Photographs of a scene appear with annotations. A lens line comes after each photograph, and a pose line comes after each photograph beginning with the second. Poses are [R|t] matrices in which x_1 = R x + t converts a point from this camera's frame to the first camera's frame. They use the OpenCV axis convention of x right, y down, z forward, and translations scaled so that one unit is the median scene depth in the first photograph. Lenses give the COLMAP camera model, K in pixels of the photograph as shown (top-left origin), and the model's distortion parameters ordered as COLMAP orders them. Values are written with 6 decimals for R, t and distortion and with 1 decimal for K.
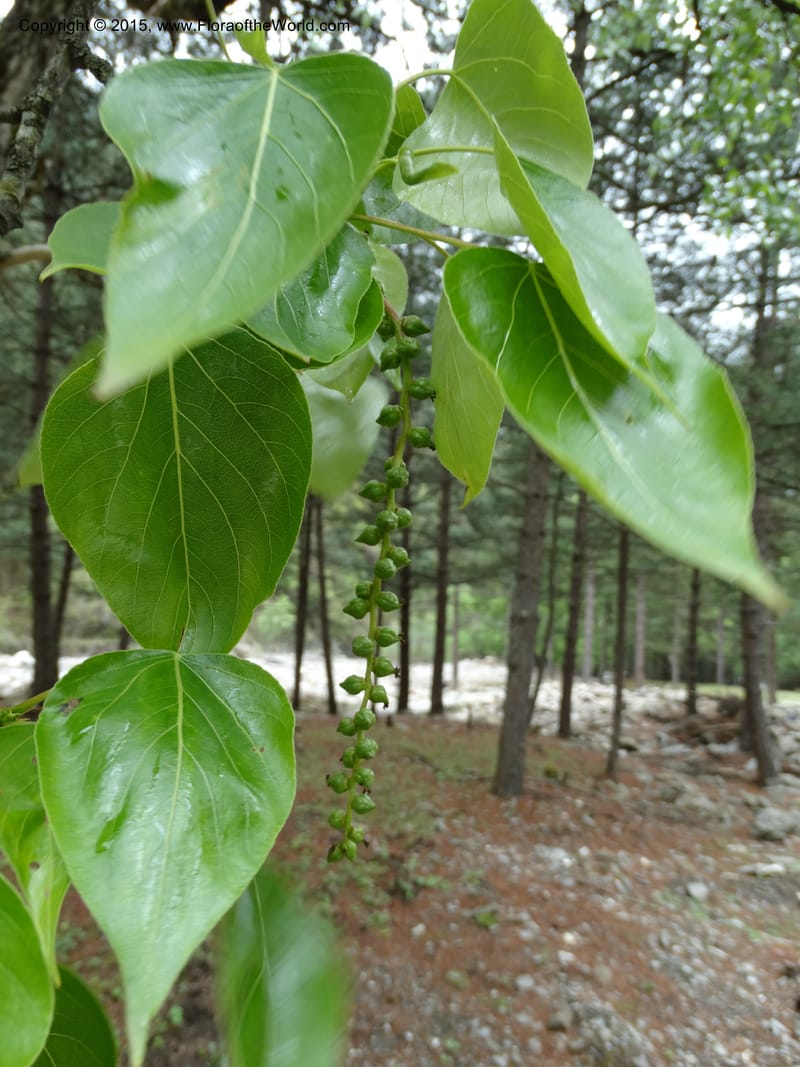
lens RADIAL K [[757.0, 0, 396.3], [0, 757.0, 537.6], [0, 0, 1]] dist [0.007106, -0.007243]
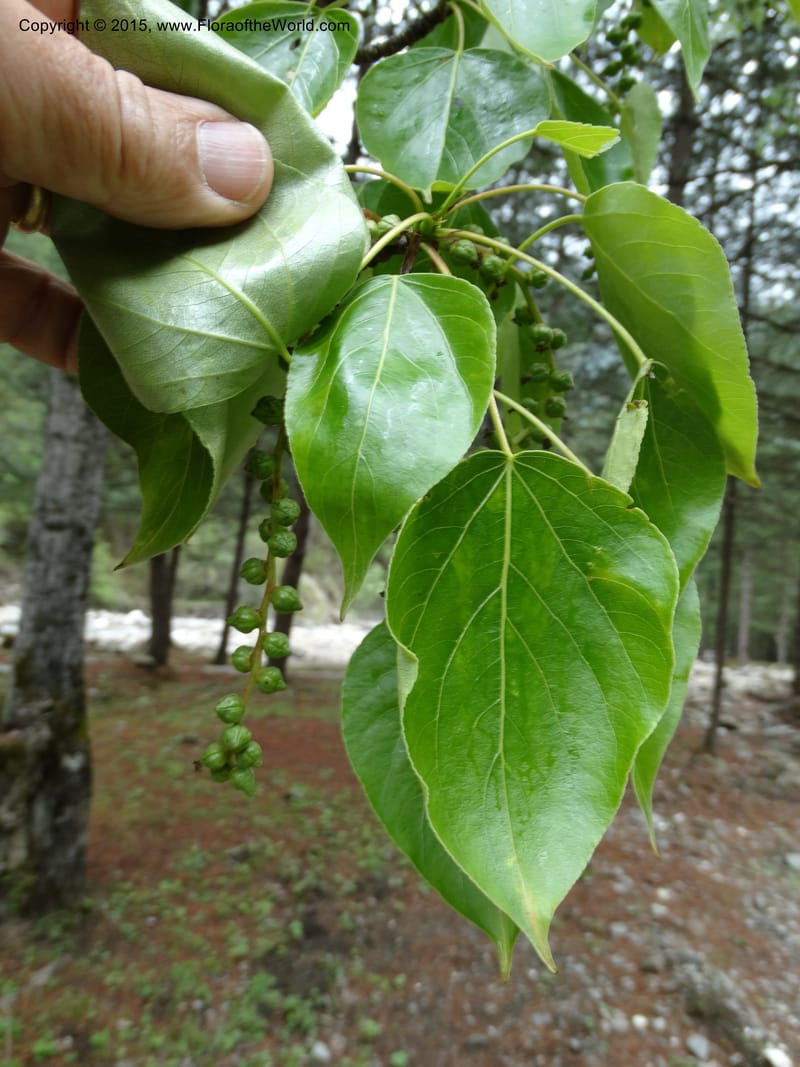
lens RADIAL K [[757.0, 0, 401.0], [0, 757.0, 542.0], [0, 0, 1]] dist [0.007106, -0.007243]
pose [[0.992985, 0.018608, -0.116768, -0.010703], [-0.013487, 0.998919, 0.044490, 0.006683], [0.117470, -0.042603, 0.992162, -0.033687]]
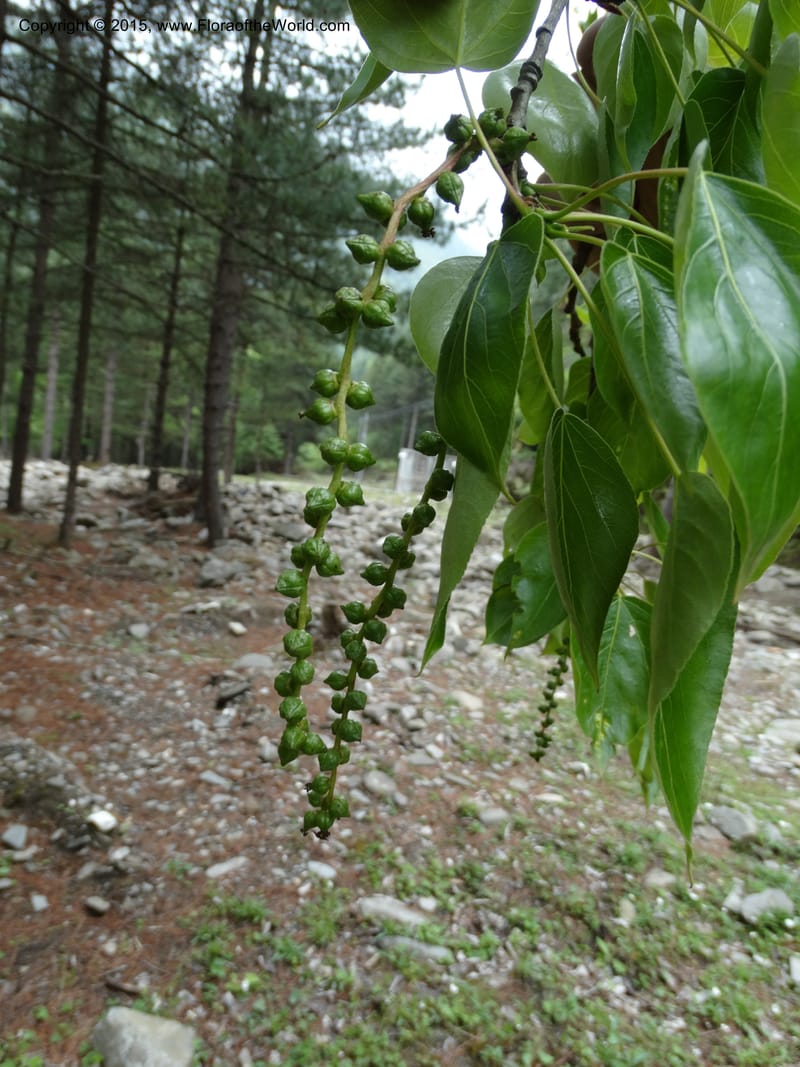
lens RADIAL K [[757.0, 0, 404.7], [0, 757.0, 541.5], [0, 0, 1]] dist [0.007106, -0.007243]
pose [[0.778128, -0.042210, 0.626685, 0.039733], [-0.134799, 0.963269, 0.232254, 0.061579], [-0.613470, -0.265200, 0.743857, 0.051568]]
